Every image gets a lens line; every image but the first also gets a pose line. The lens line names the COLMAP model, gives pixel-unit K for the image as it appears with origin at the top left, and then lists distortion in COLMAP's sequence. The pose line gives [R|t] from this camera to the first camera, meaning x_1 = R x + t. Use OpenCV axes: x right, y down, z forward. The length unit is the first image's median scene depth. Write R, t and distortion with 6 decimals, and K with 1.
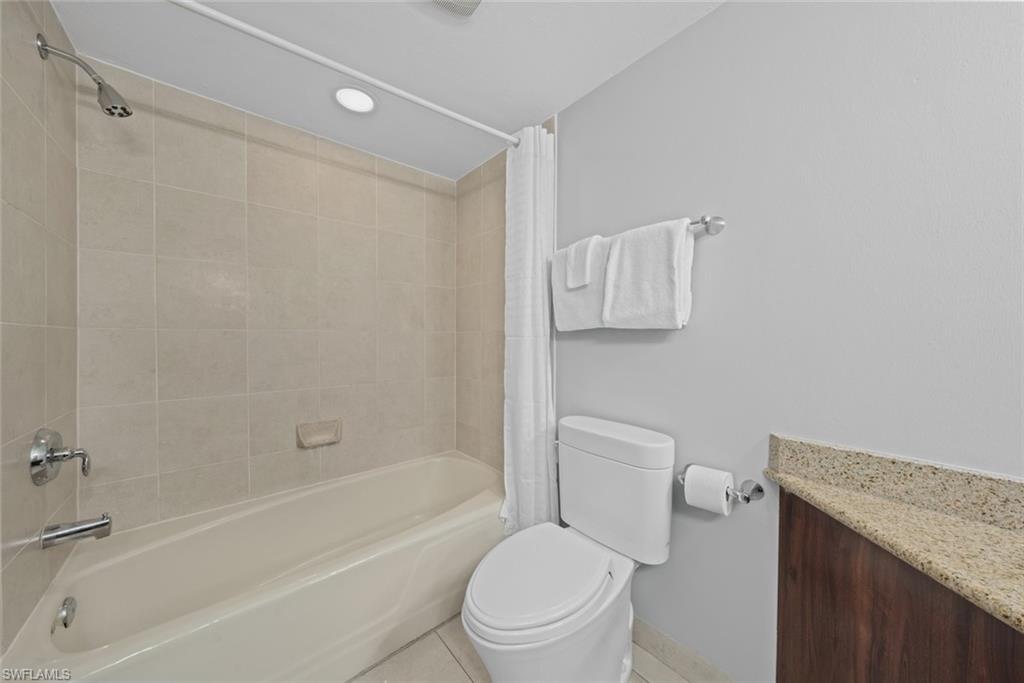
lens RADIAL K [[345.8, 0, 512.0], [0, 345.8, 341.5], [0, 0, 1]] dist [-0.000250, -0.000042]
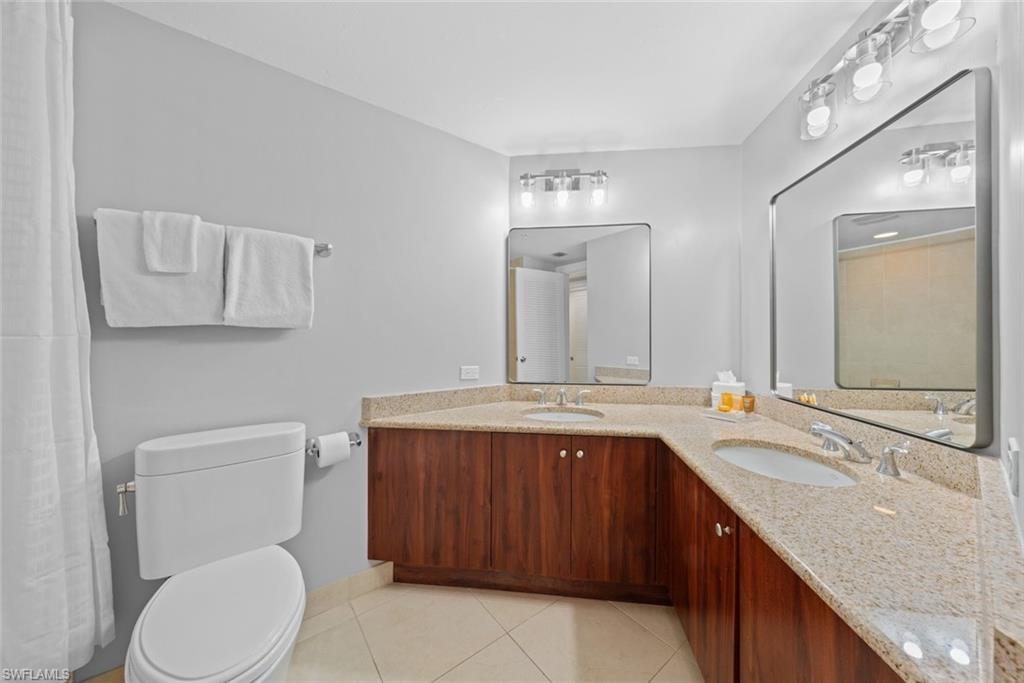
lens RADIAL K [[345.8, 0, 512.0], [0, 345.8, 341.5], [0, 0, 1]] dist [-0.000250, -0.000042]
pose [[0.047969, -0.022534, 0.998595, -0.649188], [0.010052, 0.999706, 0.022077, -0.010534], [-0.998798, 0.008979, 0.048181, 0.214939]]
